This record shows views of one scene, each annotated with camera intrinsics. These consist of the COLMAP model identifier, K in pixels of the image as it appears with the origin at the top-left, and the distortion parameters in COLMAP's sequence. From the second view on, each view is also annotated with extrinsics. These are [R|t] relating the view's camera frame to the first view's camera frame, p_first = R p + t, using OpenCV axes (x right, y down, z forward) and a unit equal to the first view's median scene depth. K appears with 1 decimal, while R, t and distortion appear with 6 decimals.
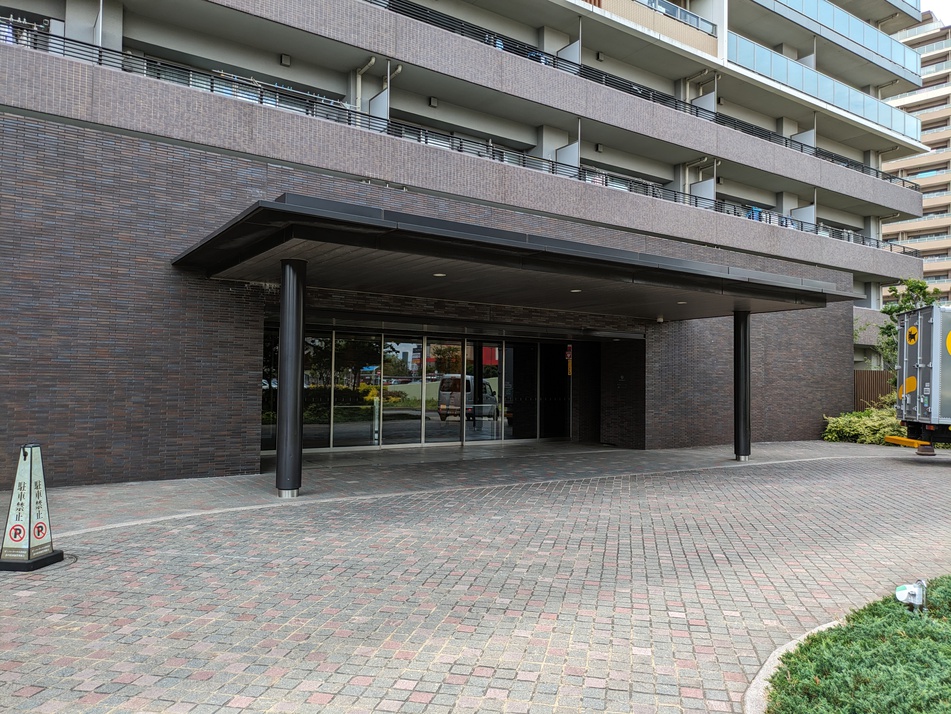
lens RADIAL K [[743.1, 0, 475.5], [0, 743.1, 357.0], [0, 0, 1]] dist [0.026336, -0.005201]
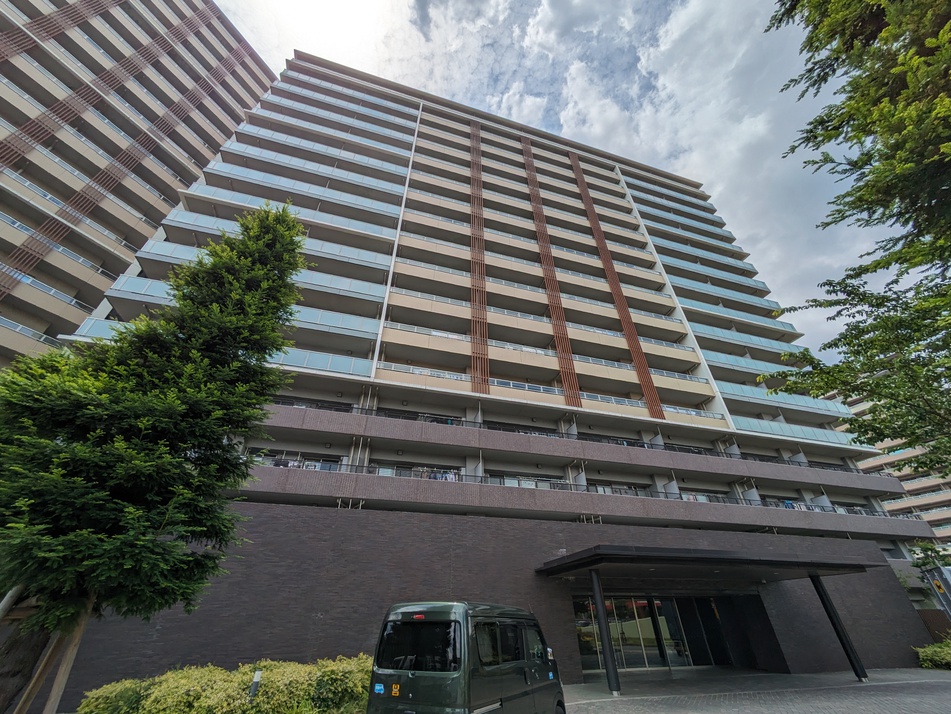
lens RADIAL K [[372.5, 0, 475.5], [0, 372.5, 357.0], [0, 0, 1]] dist [0.003323, 0.000708]
pose [[0.948056, -0.203915, -0.244148, -0.064981], [0.034213, 0.828425, -0.559054, -0.012229], [0.316258, 0.521661, 0.792370, -0.182408]]
